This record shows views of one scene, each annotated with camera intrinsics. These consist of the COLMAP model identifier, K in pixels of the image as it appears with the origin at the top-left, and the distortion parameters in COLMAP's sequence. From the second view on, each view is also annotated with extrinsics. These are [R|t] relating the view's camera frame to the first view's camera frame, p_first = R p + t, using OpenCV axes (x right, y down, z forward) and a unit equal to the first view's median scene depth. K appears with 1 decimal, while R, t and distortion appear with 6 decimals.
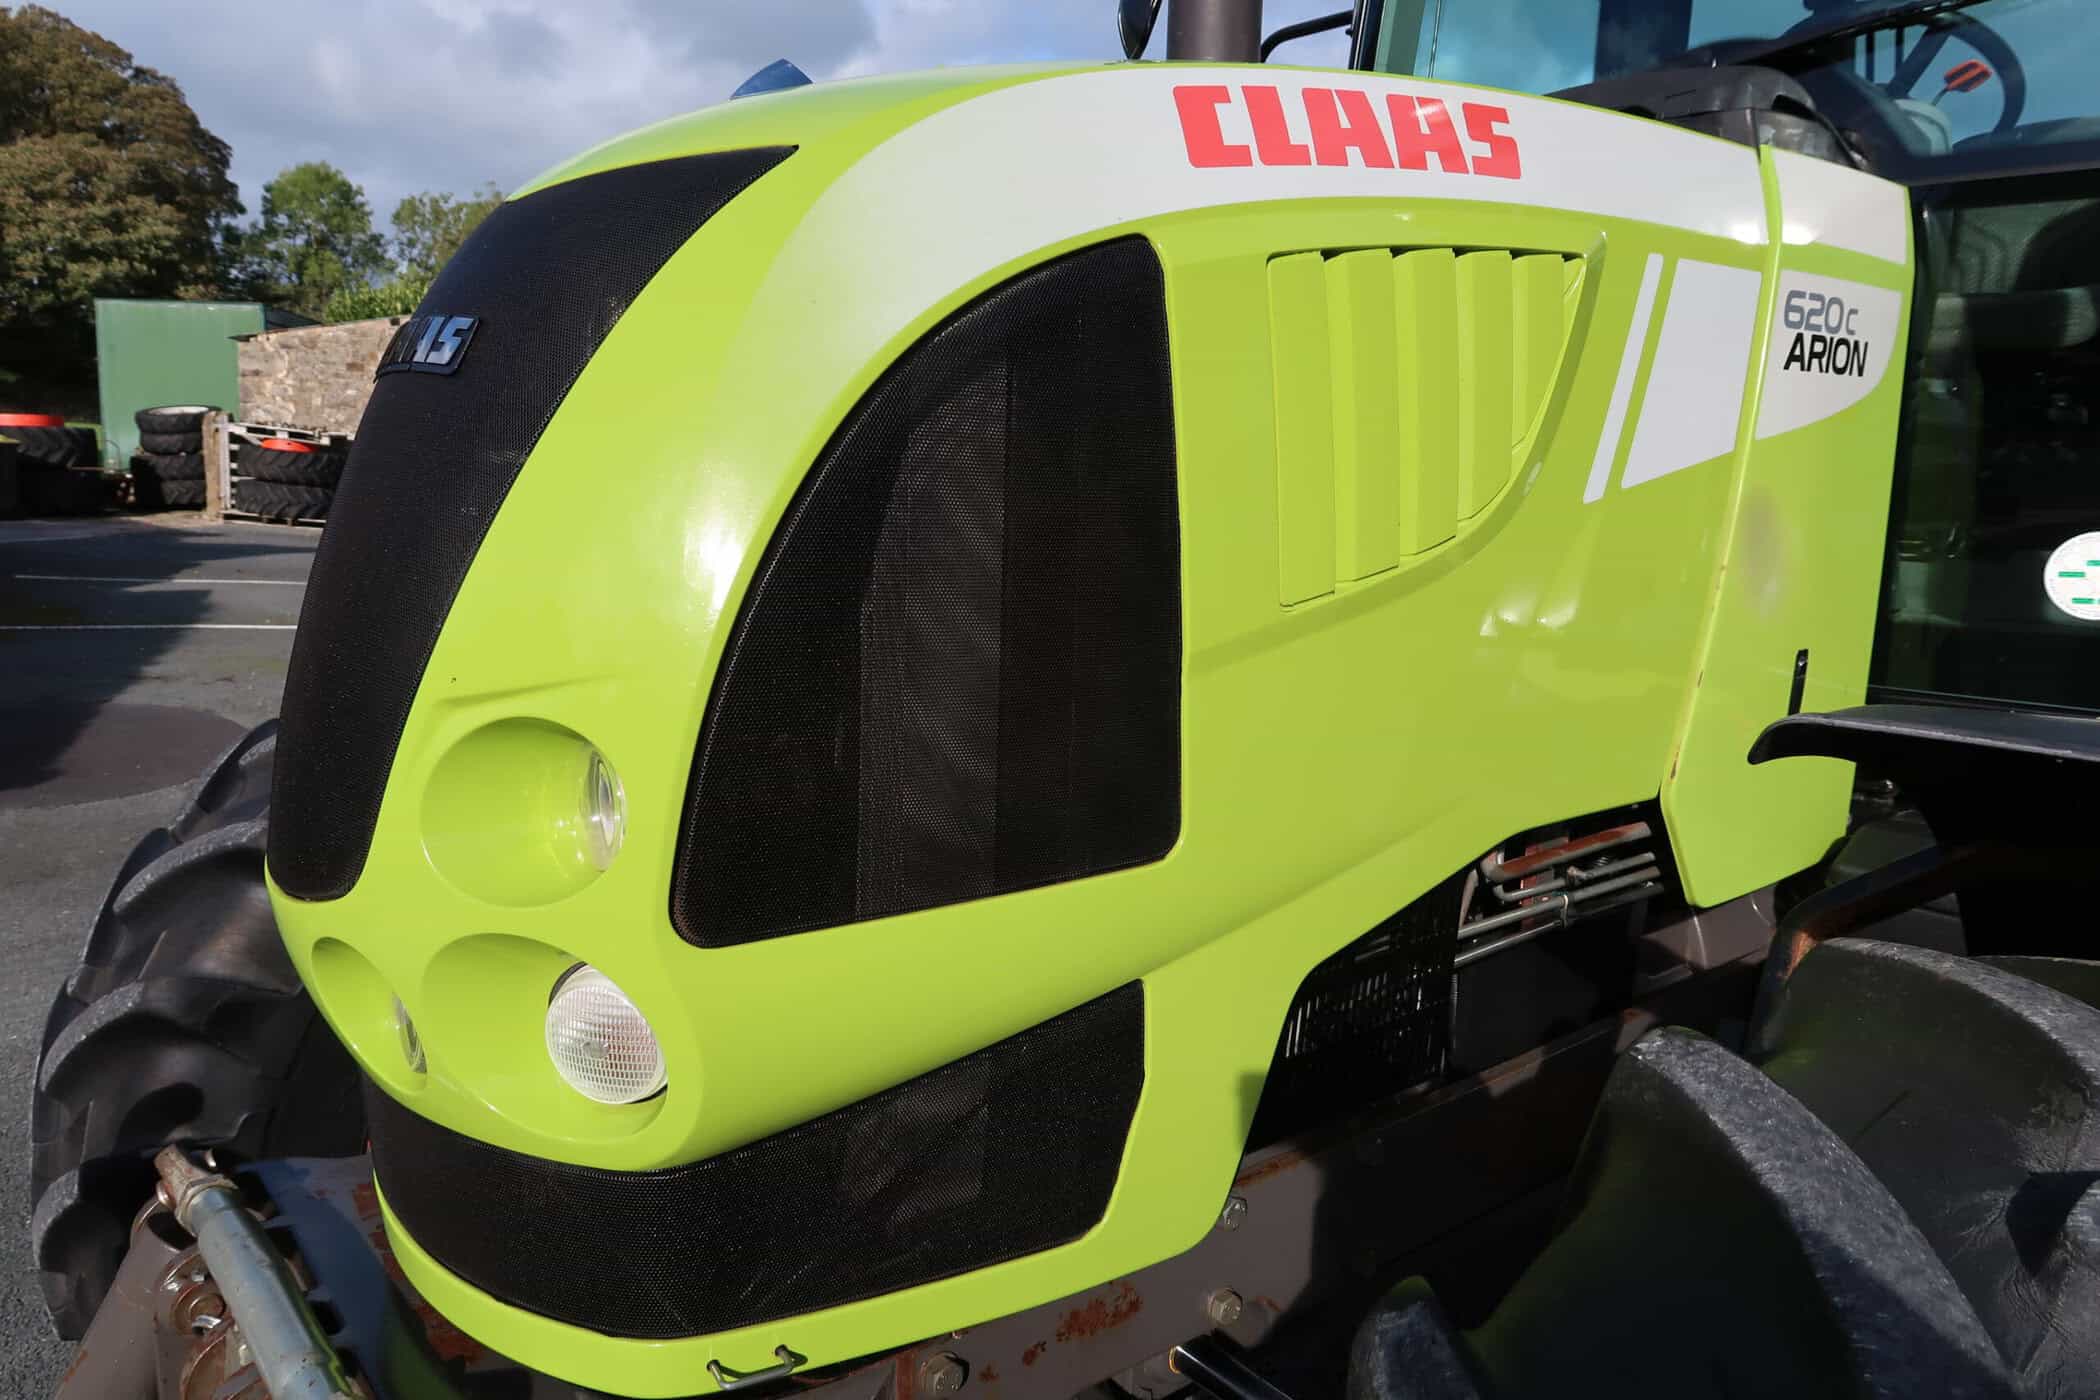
lens RADIAL K [[1450.6, 0, 1040.1], [0, 1450.6, 703.8], [0, 0, 1]] dist [-0.021039, -0.000296]
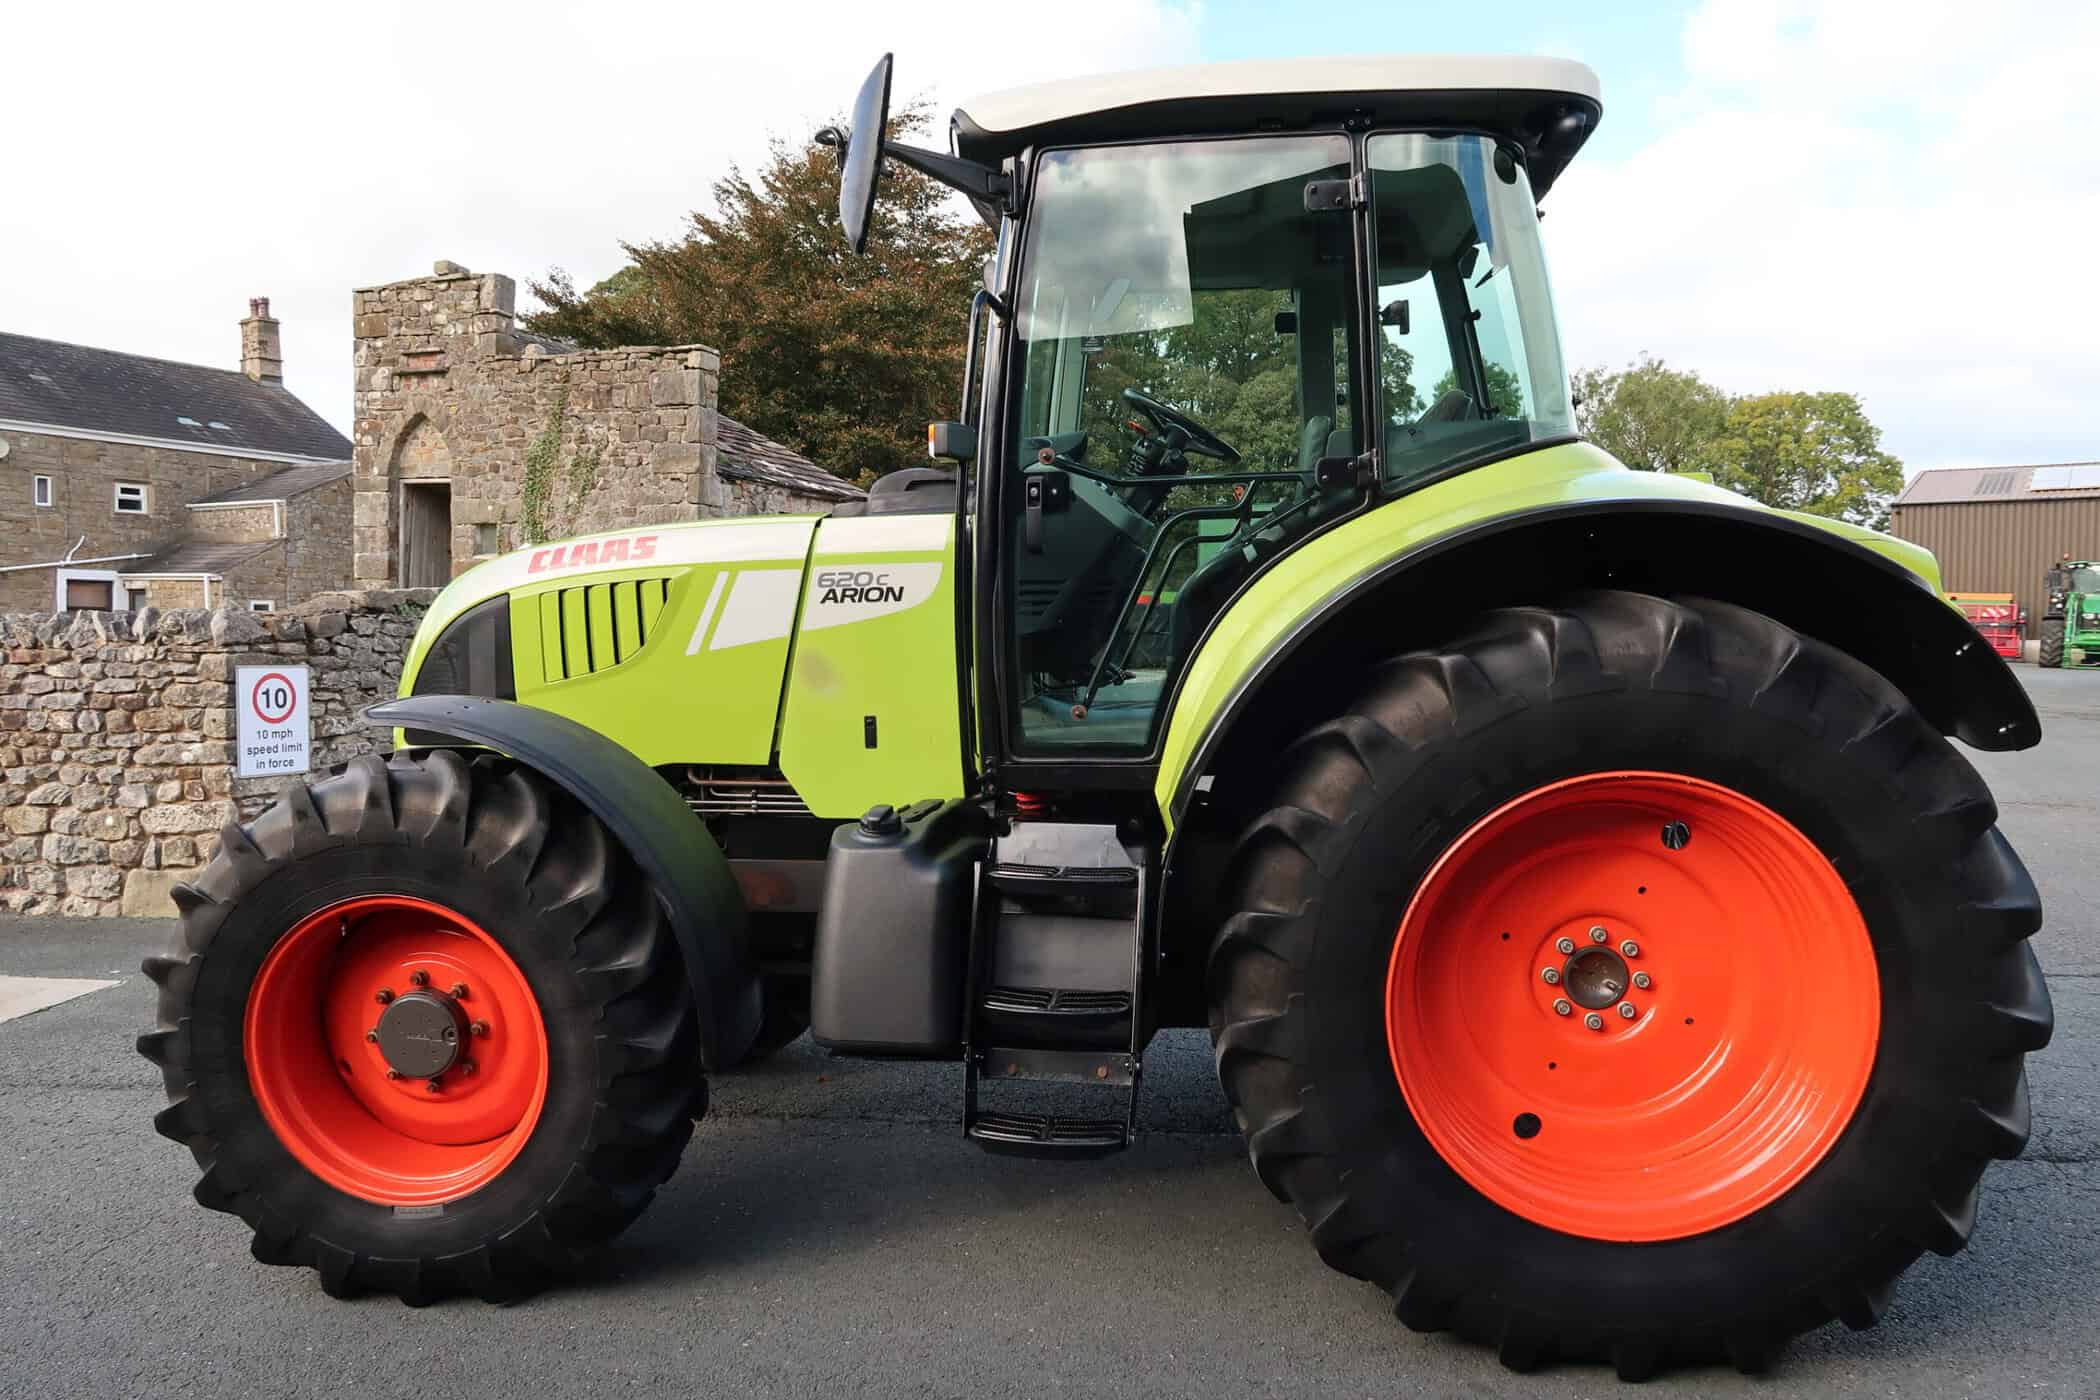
lens RADIAL K [[1450.6, 0, 1040.1], [0, 1450.6, 703.8], [0, 0, 1]] dist [-0.021039, -0.000296]
pose [[0.705027, 0.019843, -0.708903, 2.348543], [-0.094585, 0.993309, -0.066264, 0.072574], [0.702845, 0.113769, 0.702186, -0.469755]]
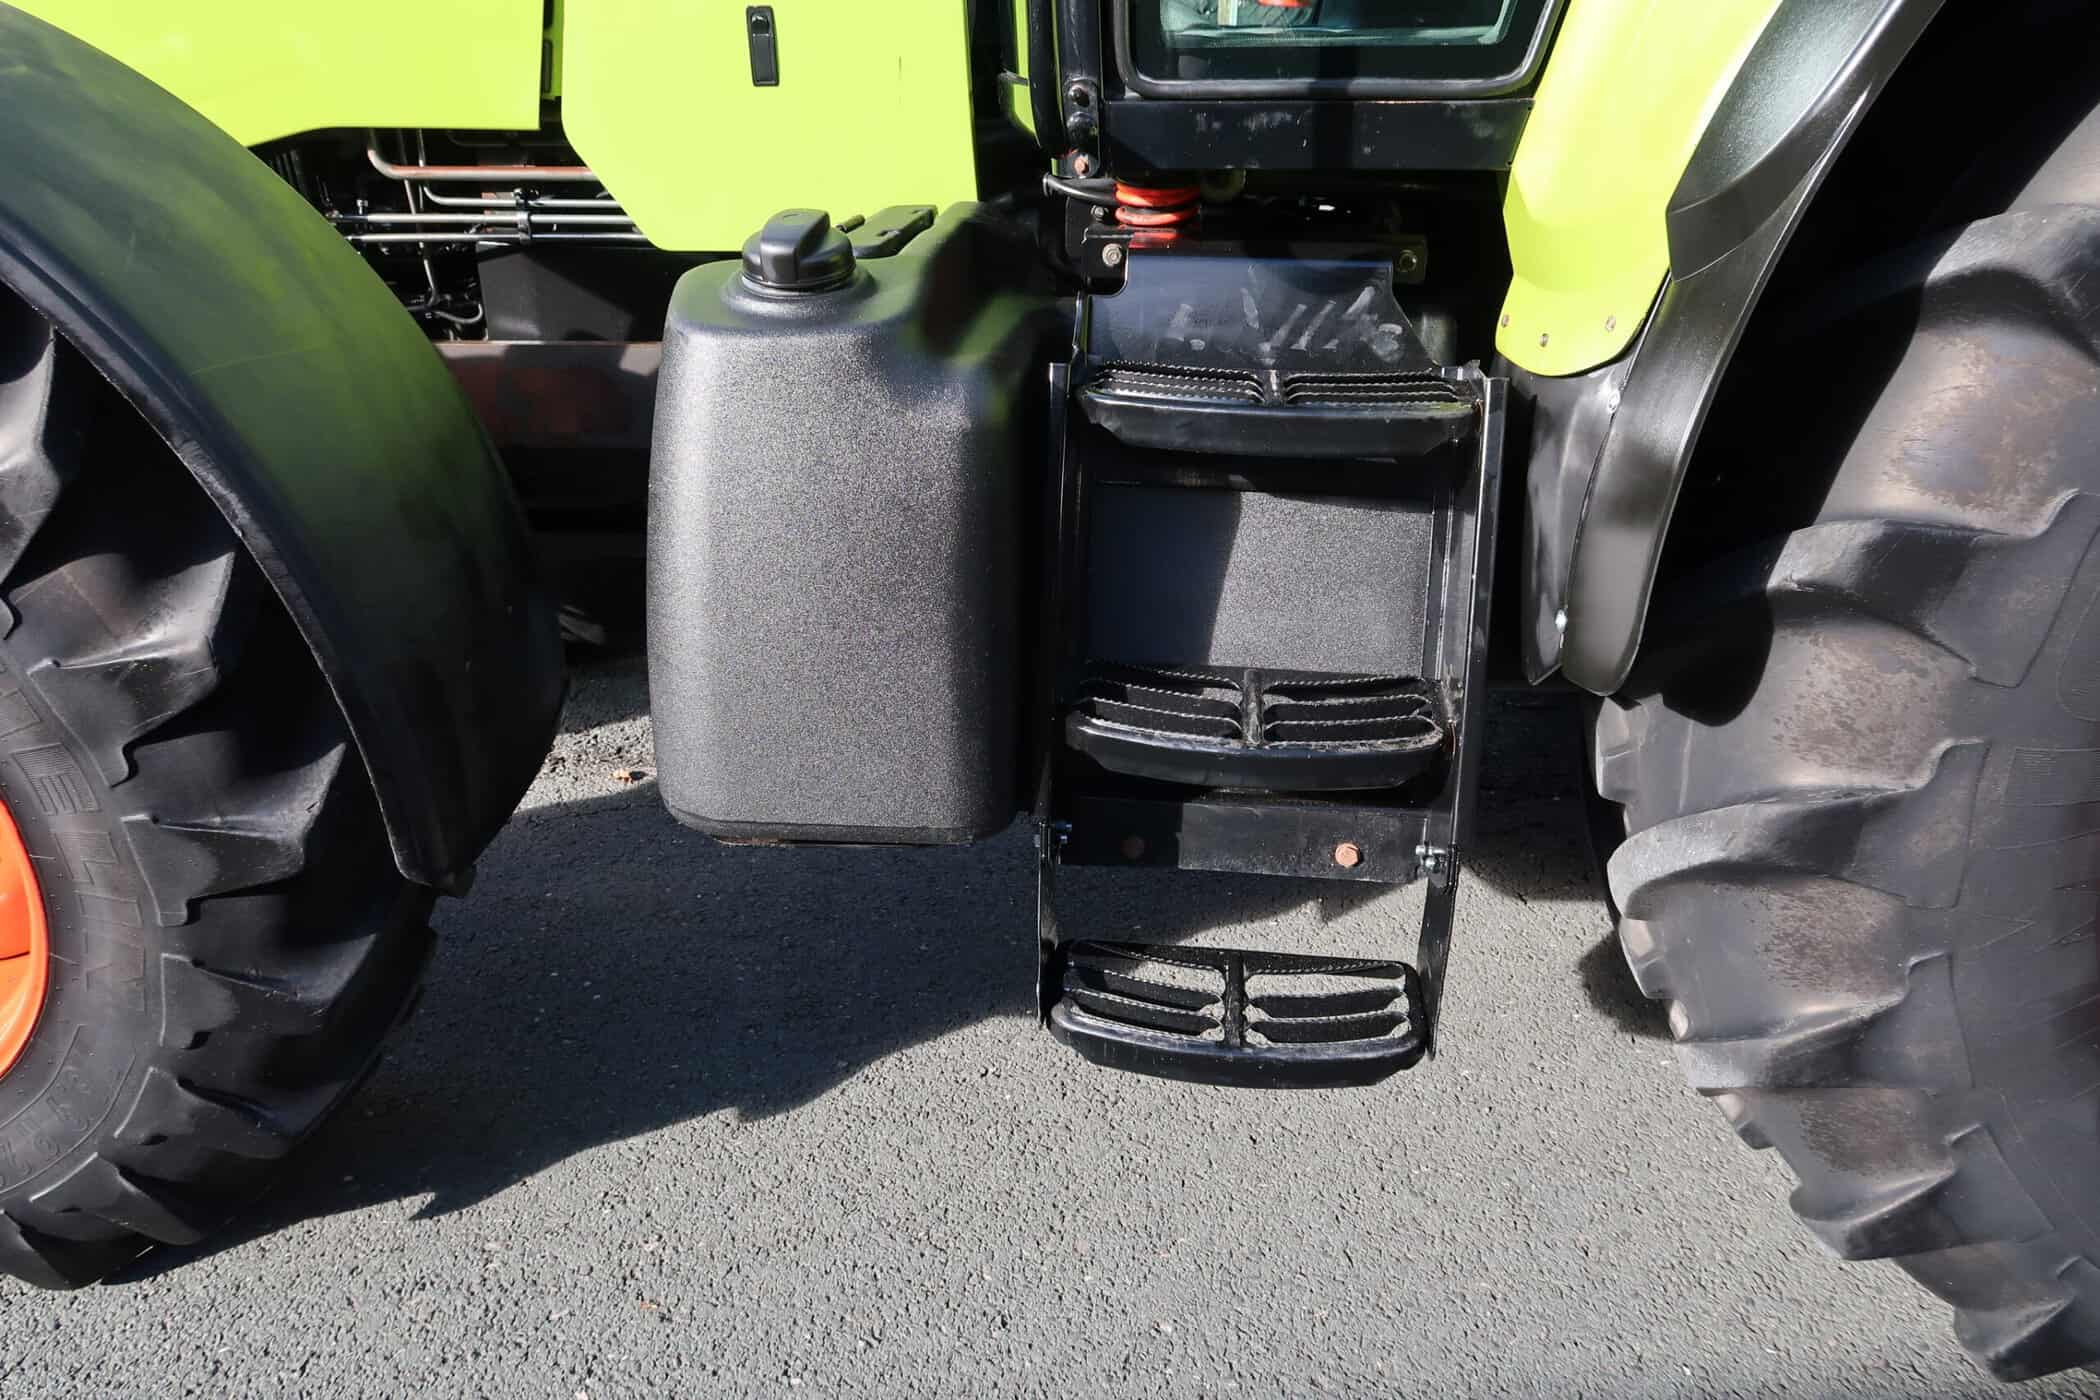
lens RADIAL K [[1450.6, 0, 1040.1], [0, 1450.6, 703.8], [0, 0, 1]] dist [-0.021039, -0.000296]
pose [[0.742076, 0.268205, -0.614320, 1.405006], [-0.093076, 0.948814, 0.301809, 0.103503], [0.663822, -0.166787, 0.729056, 0.287538]]
